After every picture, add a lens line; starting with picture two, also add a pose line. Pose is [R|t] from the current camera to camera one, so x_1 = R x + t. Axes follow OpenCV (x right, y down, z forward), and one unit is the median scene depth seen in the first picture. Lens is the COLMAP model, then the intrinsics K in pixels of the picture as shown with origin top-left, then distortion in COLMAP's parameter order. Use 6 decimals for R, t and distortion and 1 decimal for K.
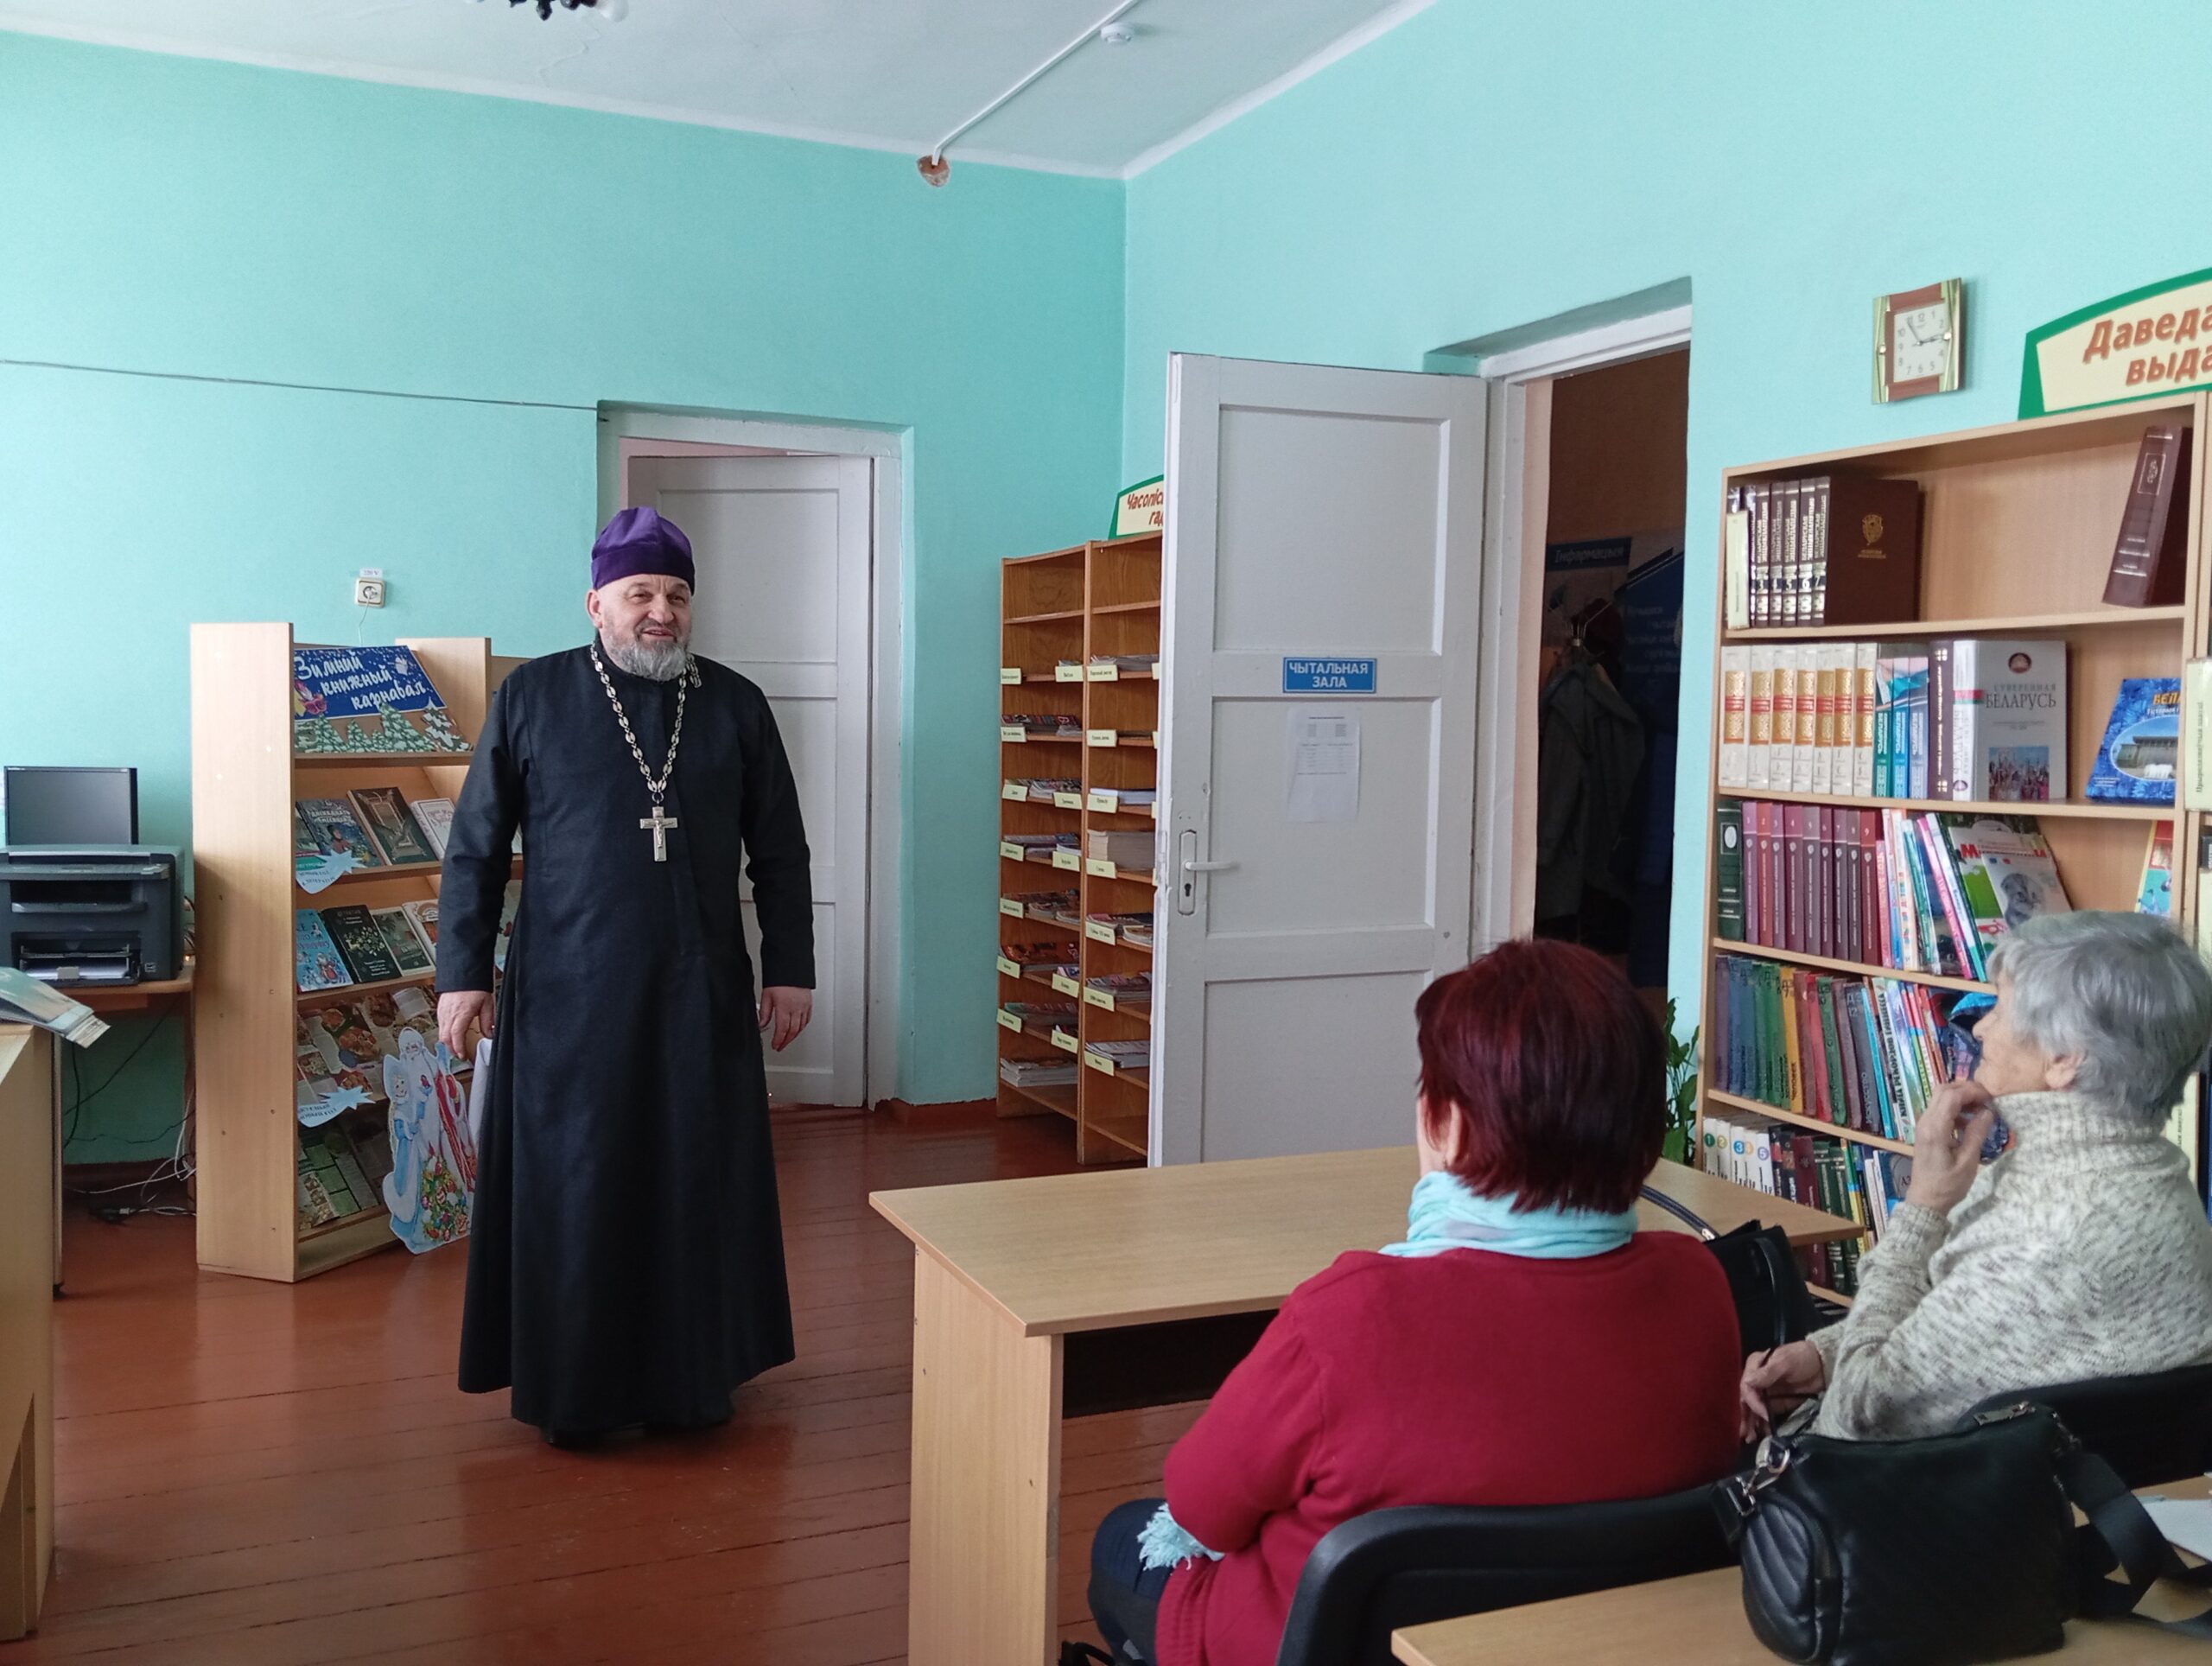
lens RADIAL K [[1918.3, 0, 1112.6], [0, 1918.3, 845.0], [0, 0, 1]] dist [0.043880, -0.062259]
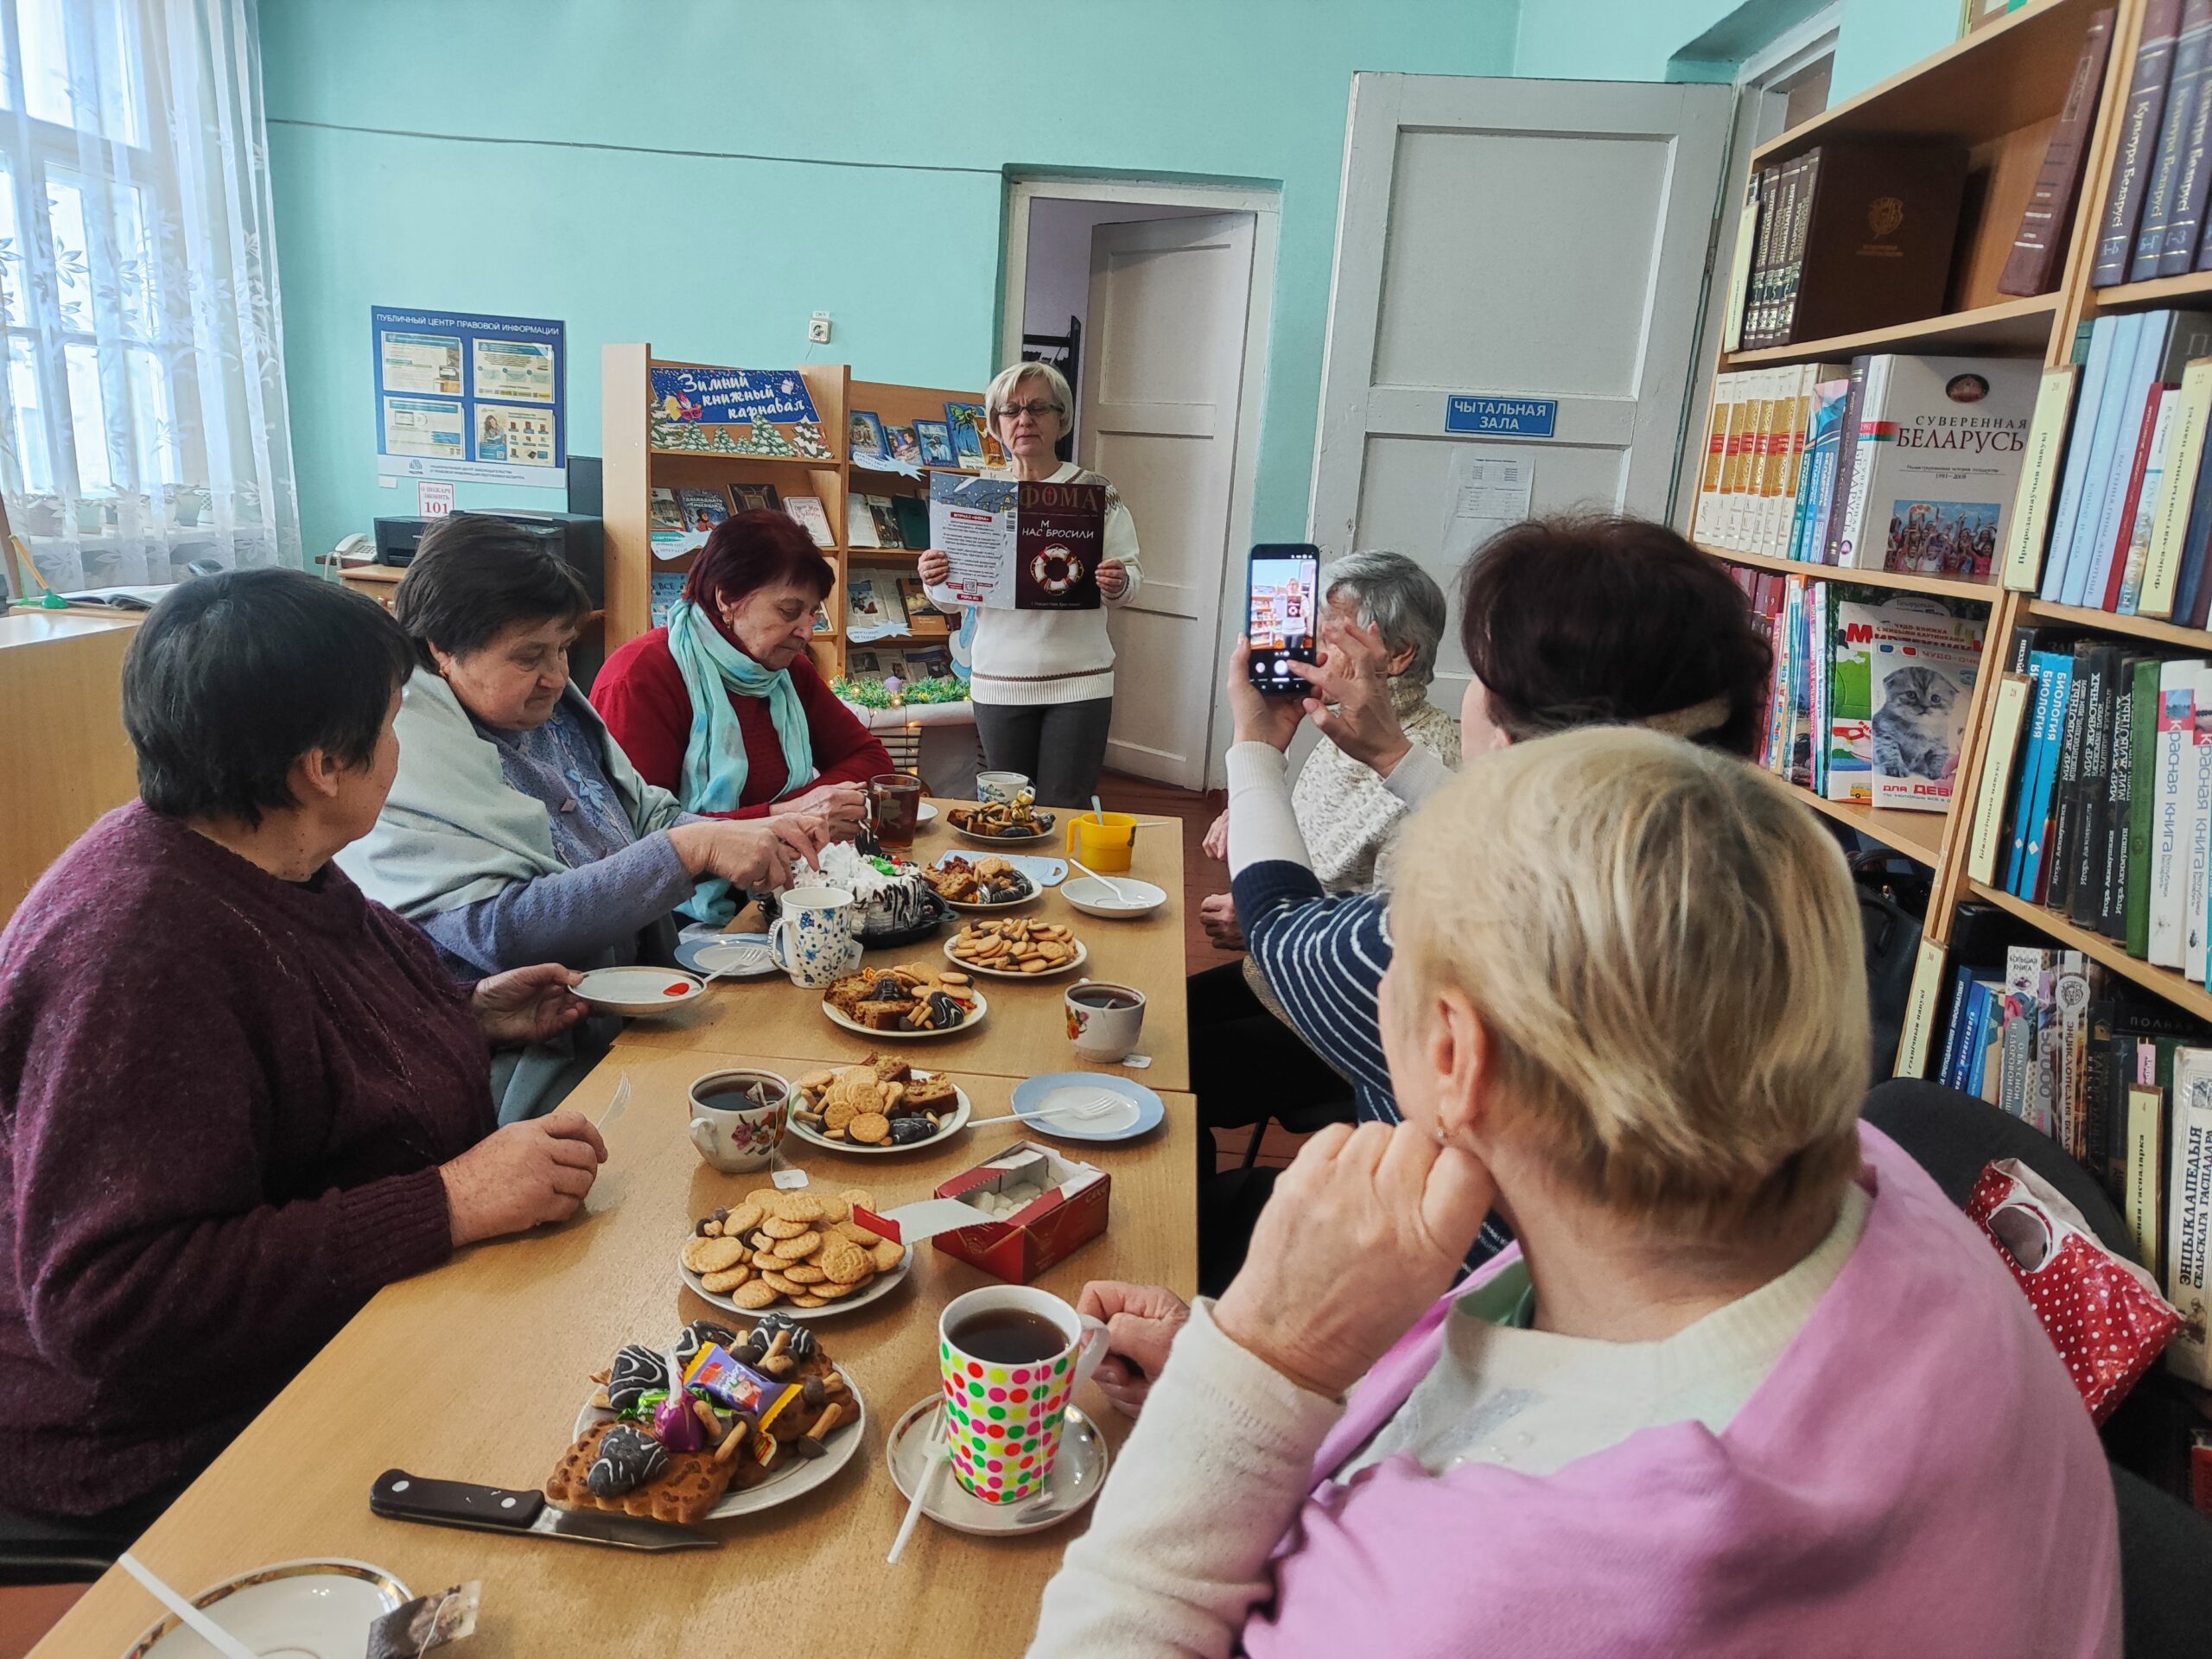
lens RADIAL K [[1497.6, 0, 1106.9], [0, 1497.6, 825.2], [0, 0, 1]] dist [0.012105, -0.005309]
pose [[0.895262, 0.148843, -0.419943, 0.289052], [-0.080148, 0.980973, 0.176826, -0.002561], [0.438272, -0.124648, 0.890158, 0.203057]]
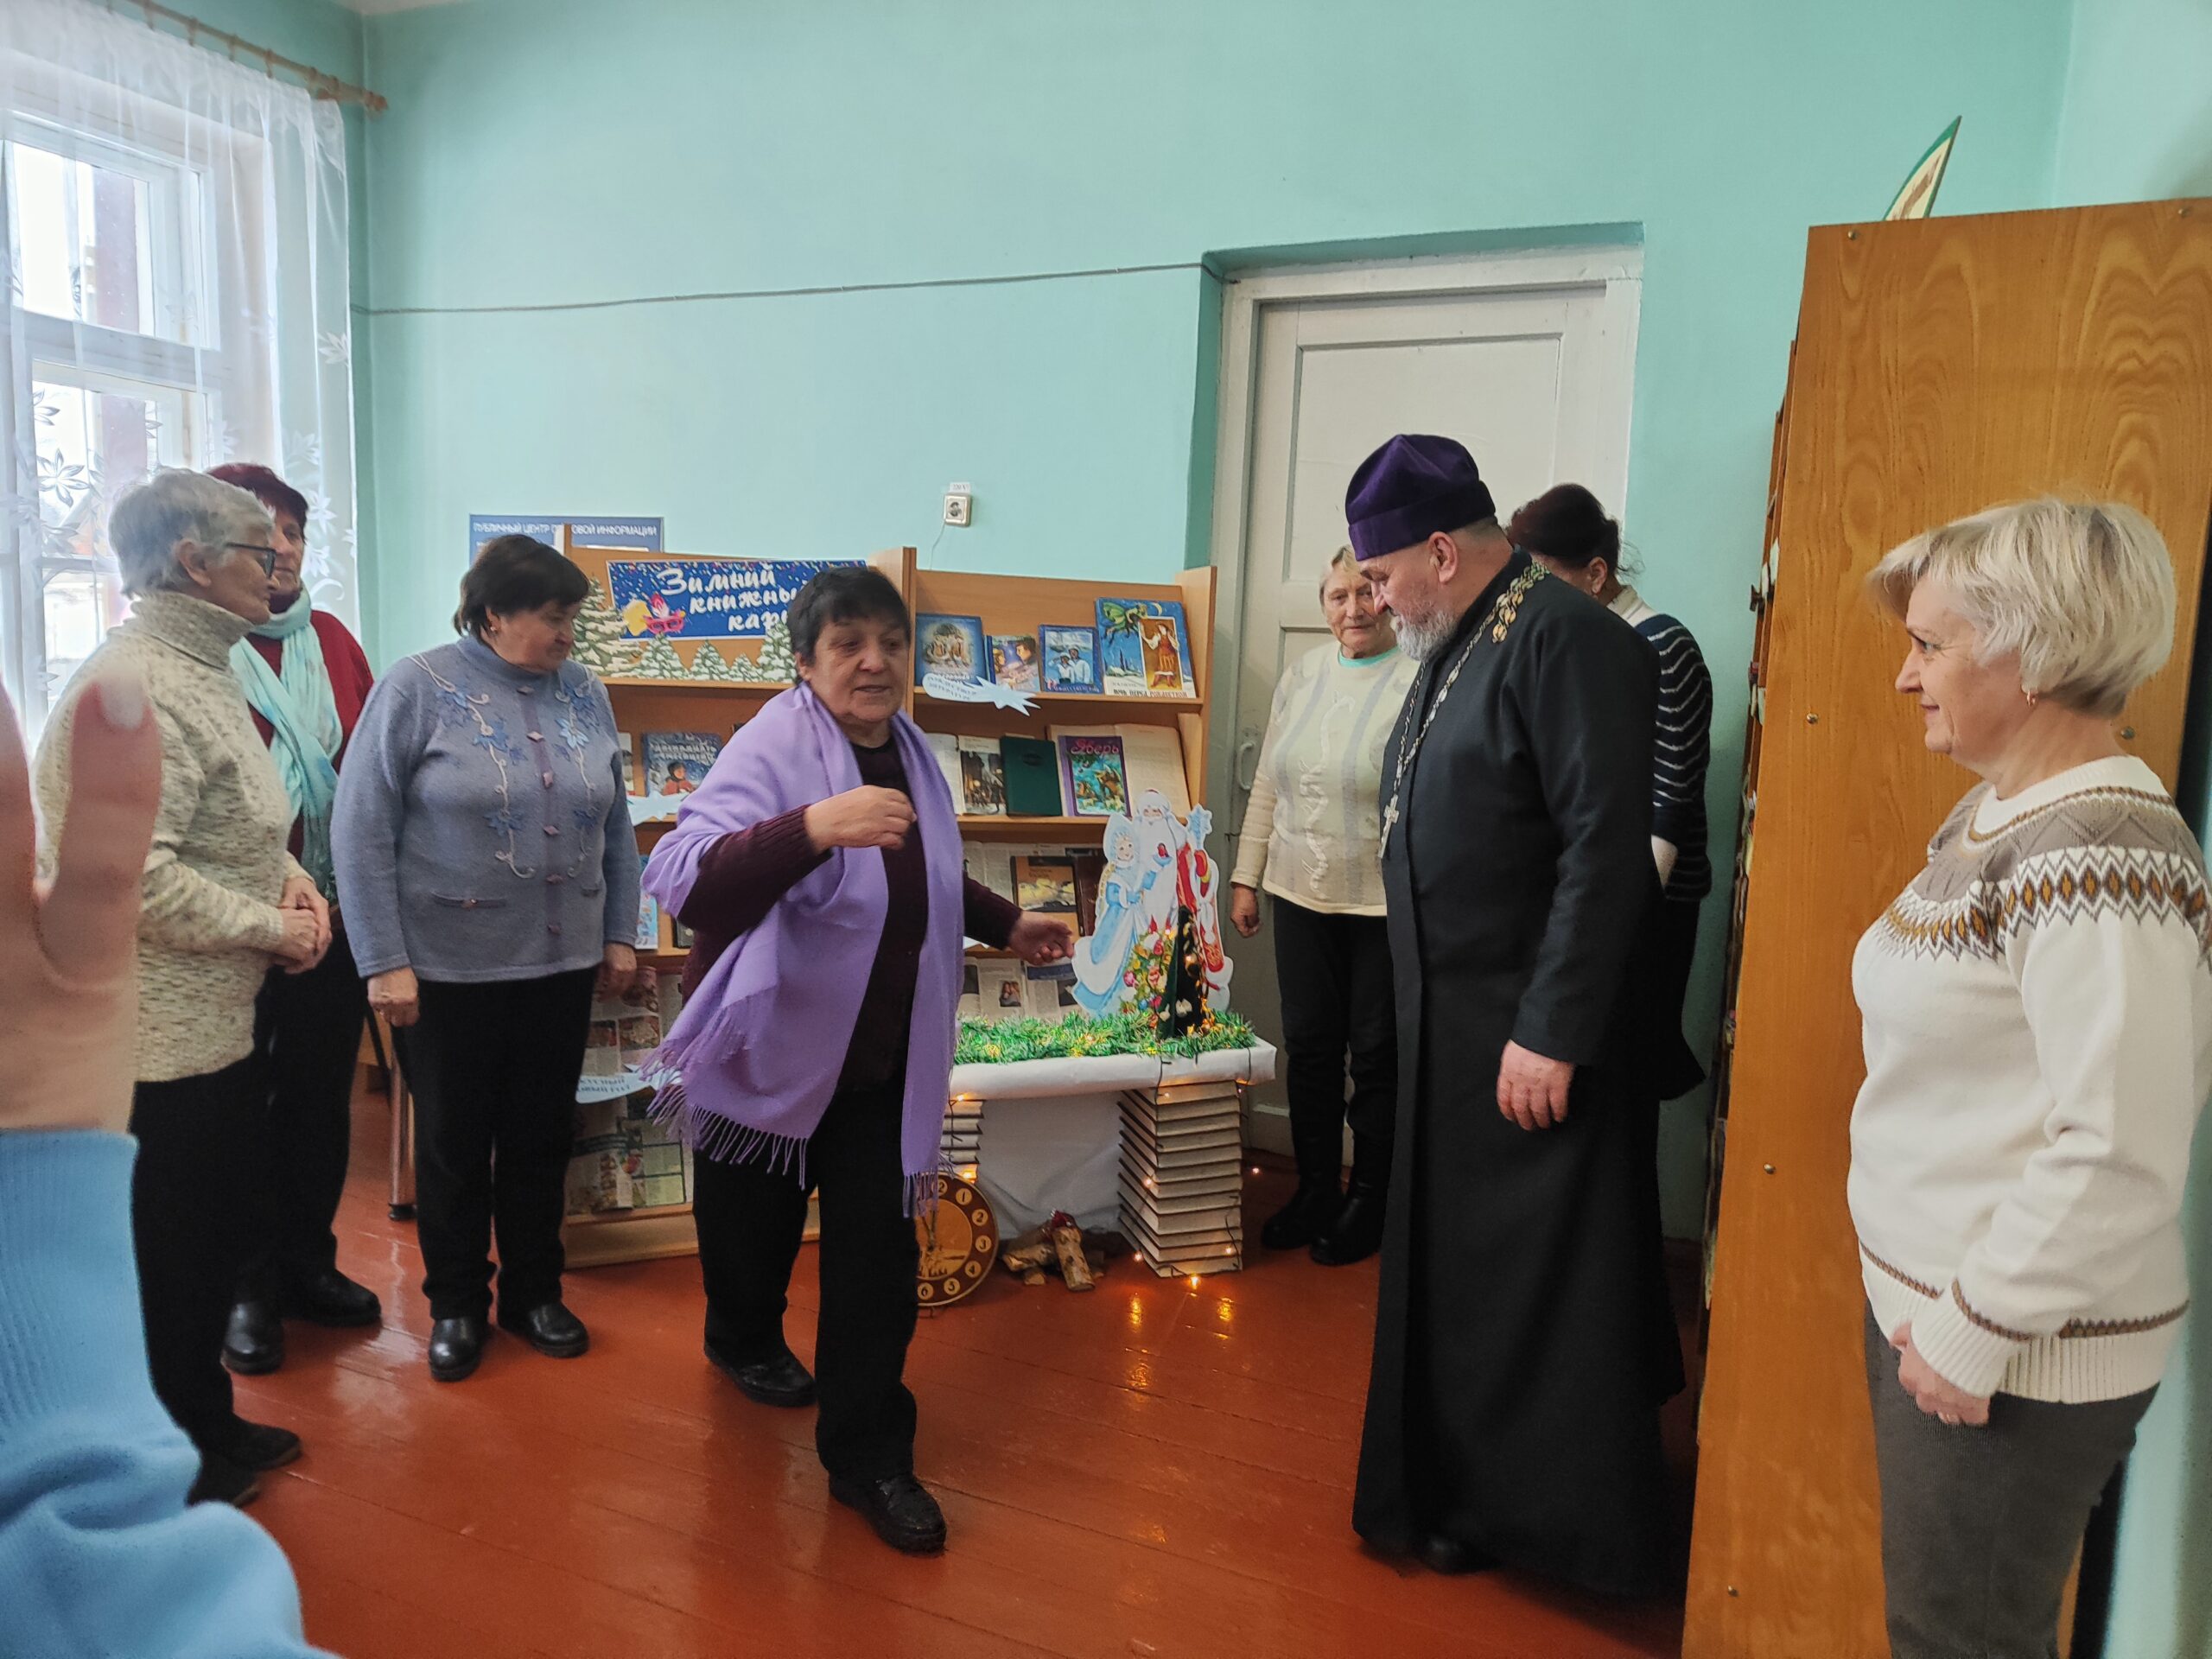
lens RADIAL K [[1497.6, 0, 1109.6], [0, 1497.6, 833.8], [0, 0, 1]] dist [0.012105, -0.005309]
pose [[0.686287, 0.101352, -0.720235, 0.219624], [-0.074384, 0.994832, 0.069116, -0.039809], [0.723518, 0.006141, 0.690279, 0.676820]]
